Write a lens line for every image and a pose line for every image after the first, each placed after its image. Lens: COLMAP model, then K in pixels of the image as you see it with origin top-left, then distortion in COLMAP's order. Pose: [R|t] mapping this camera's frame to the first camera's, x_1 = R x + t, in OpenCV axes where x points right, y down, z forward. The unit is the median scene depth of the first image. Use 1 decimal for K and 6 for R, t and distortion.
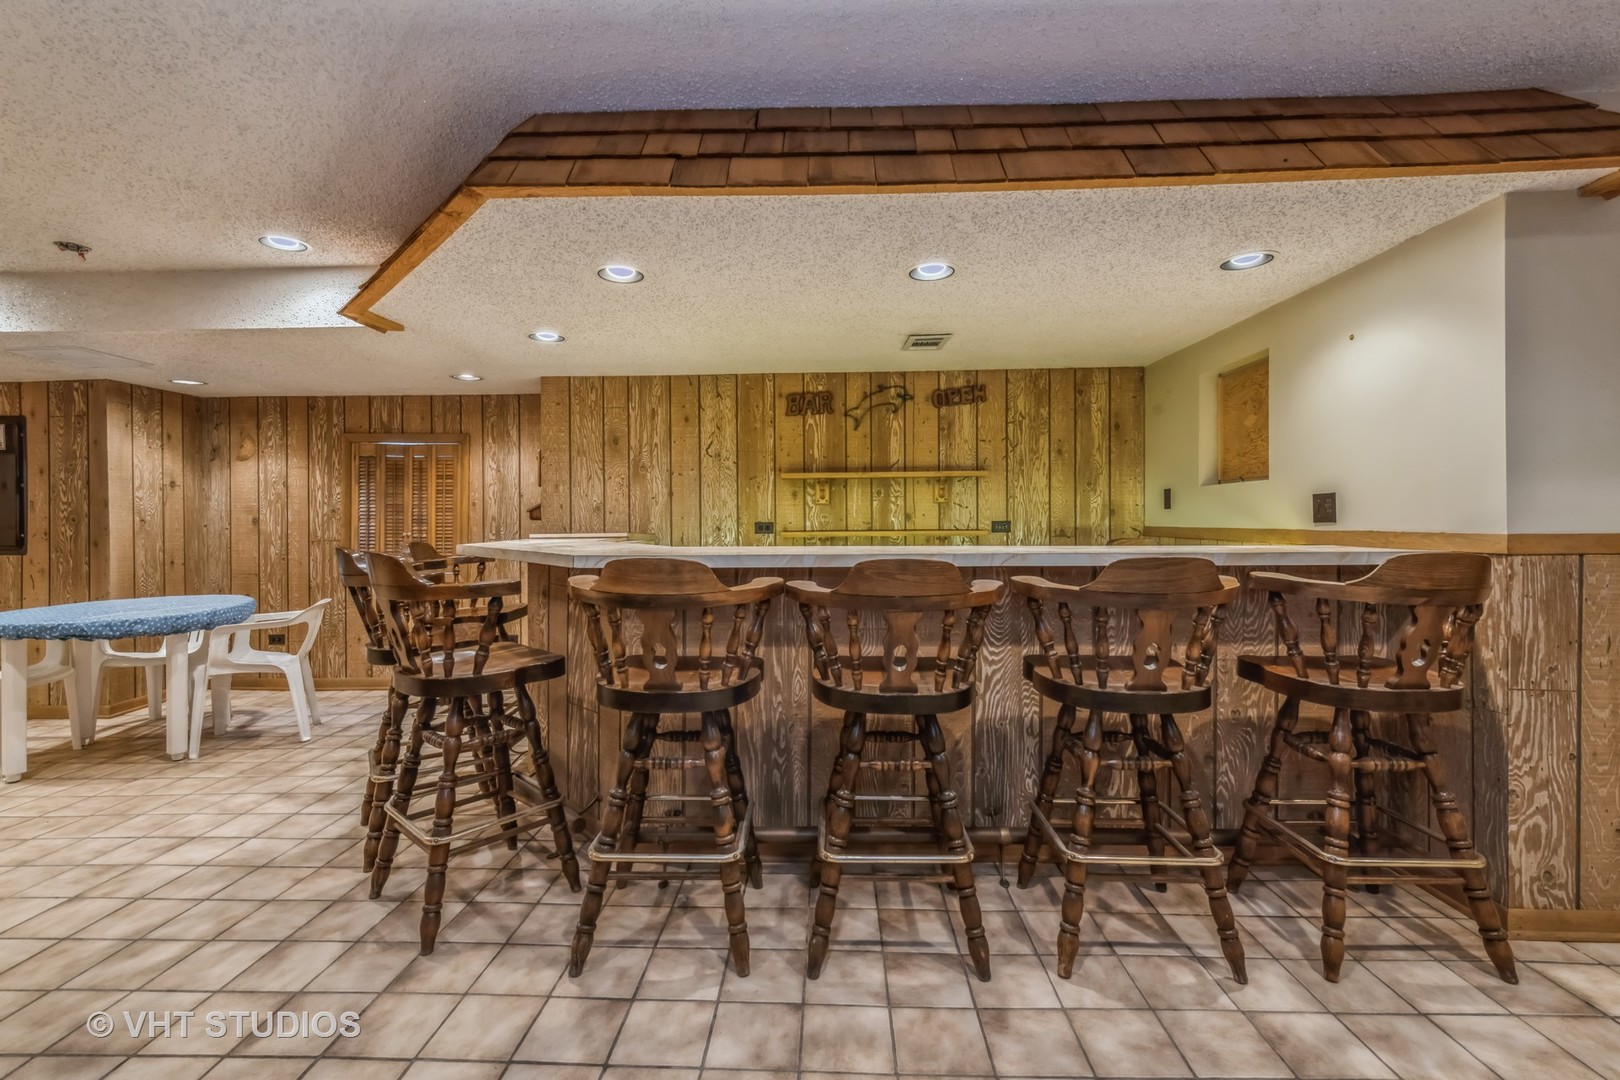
lens RADIAL K [[694.1, 0, 818.1], [0, 694.1, 516.7], [0, 0, 1]] dist [0.008330, -0.000746]
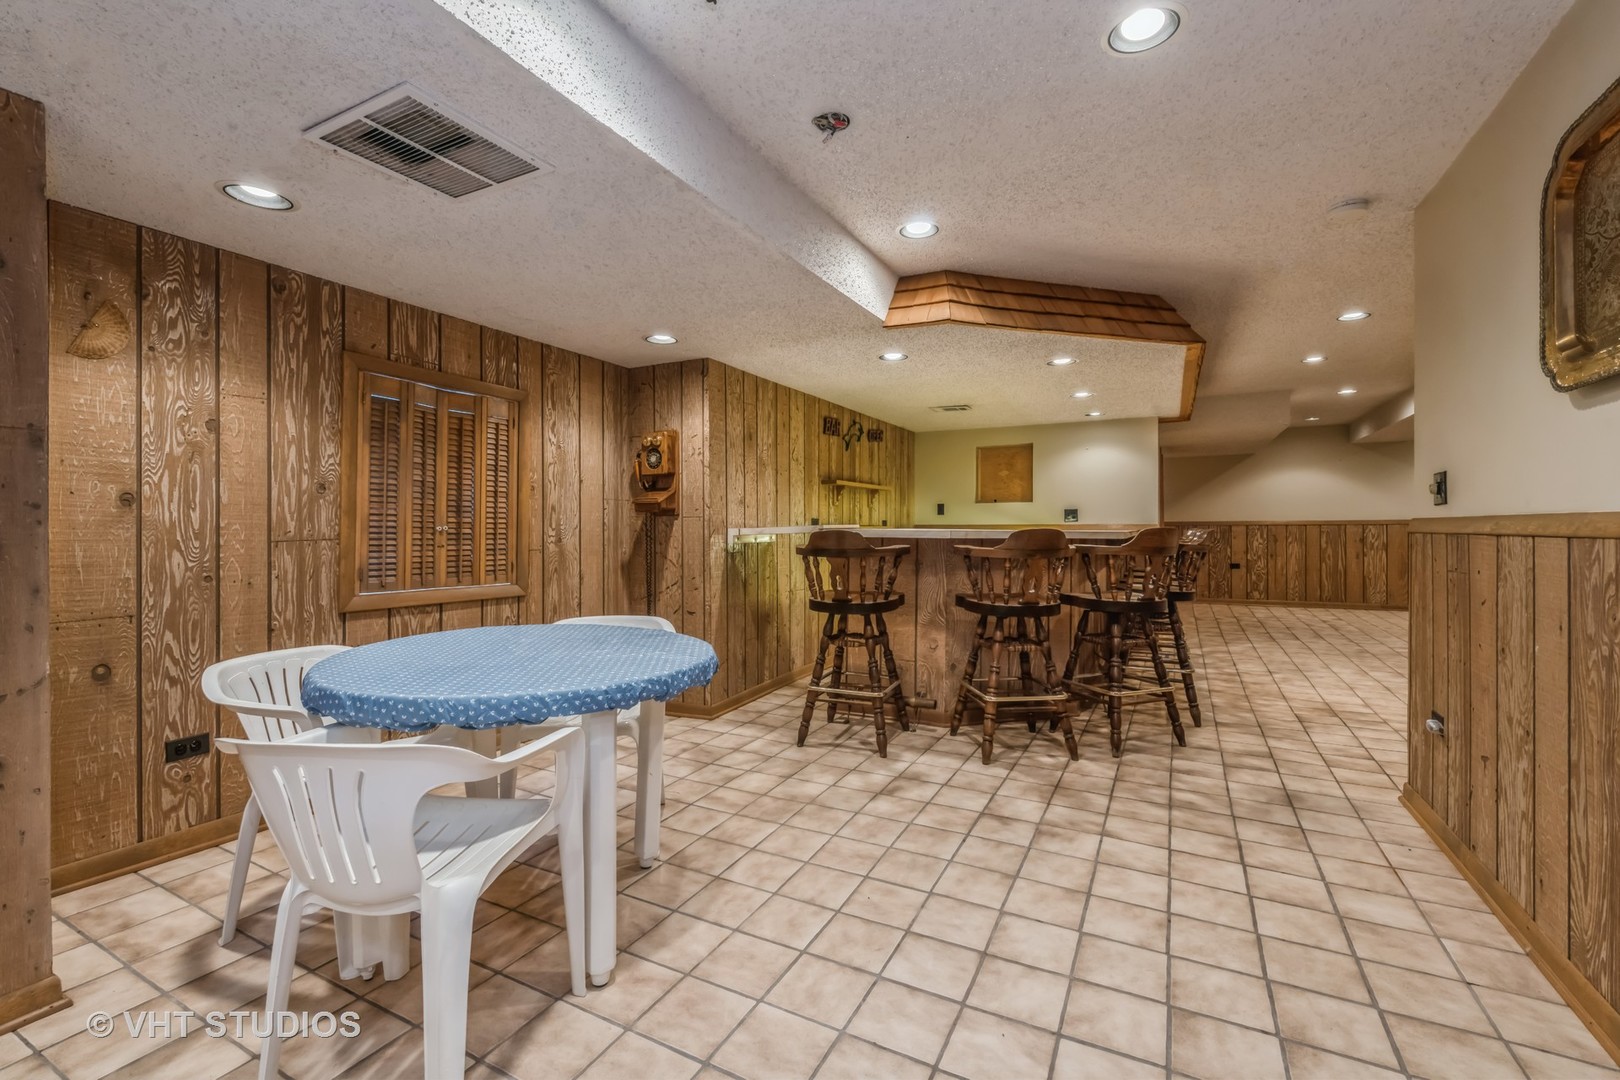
lens RADIAL K [[669.9, 0, 815.6], [0, 669.9, 524.6], [0, 0, 1]] dist [0.002445, -0.000462]
pose [[0.454624, 0.008366, 0.890644, -0.991744], [-0.006524, 0.999960, -0.006063, 0.023042], [-0.890660, -0.003054, 0.454661, 0.407812]]
